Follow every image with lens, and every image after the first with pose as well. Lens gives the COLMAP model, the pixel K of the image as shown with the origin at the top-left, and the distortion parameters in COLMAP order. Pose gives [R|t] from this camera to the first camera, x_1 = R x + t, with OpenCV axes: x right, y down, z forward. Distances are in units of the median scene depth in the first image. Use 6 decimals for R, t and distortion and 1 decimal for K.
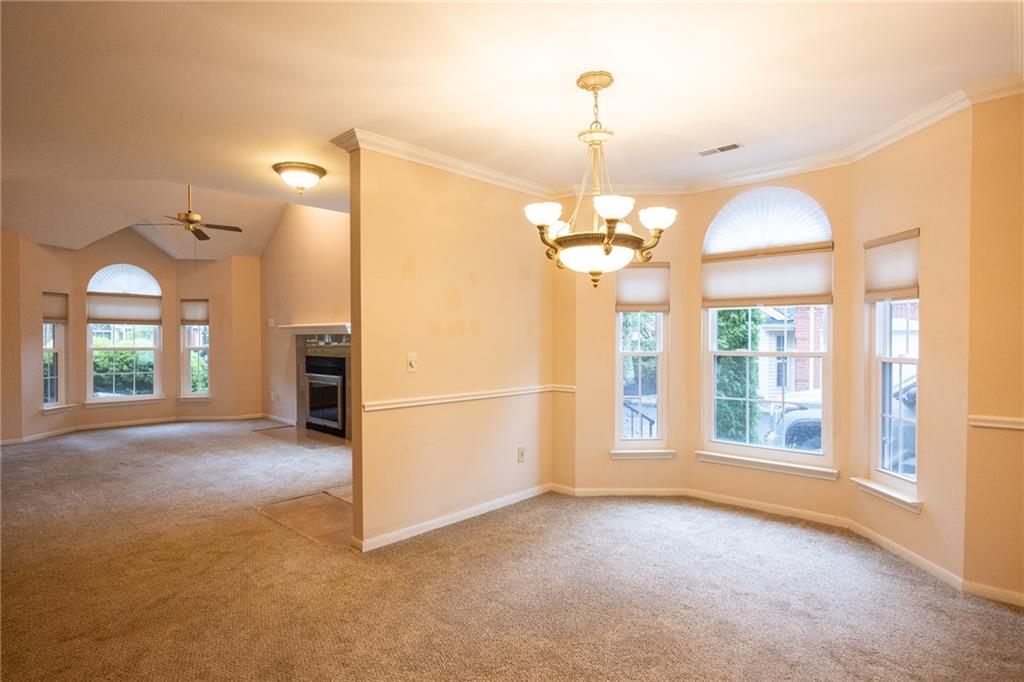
lens RADIAL K [[559.1, 0, 510.9], [0, 559.1, 341.3], [0, 0, 1]] dist [-0.004676, -0.001734]
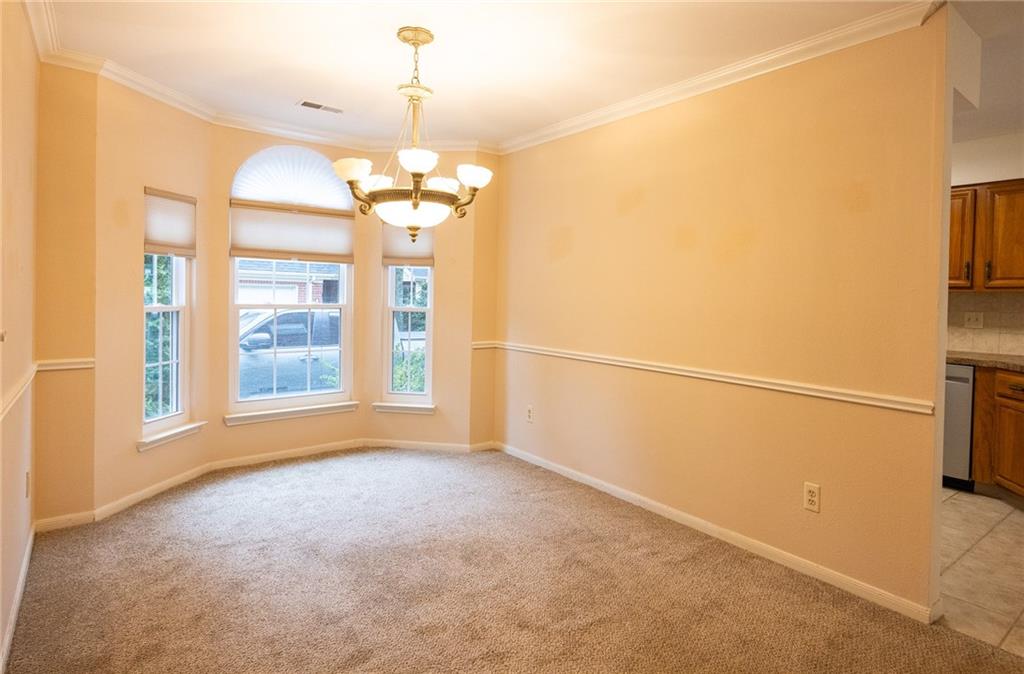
lens RADIAL K [[558.5, 0, 543.1], [0, 558.5, 300.0], [0, 0, 1]] dist [0.001341, 0.000946]
pose [[0.122752, -0.003436, 0.992431, -0.600724], [-0.012563, 0.999909, 0.005015, -0.000466], [-0.992358, -0.013084, 0.122698, 0.473128]]
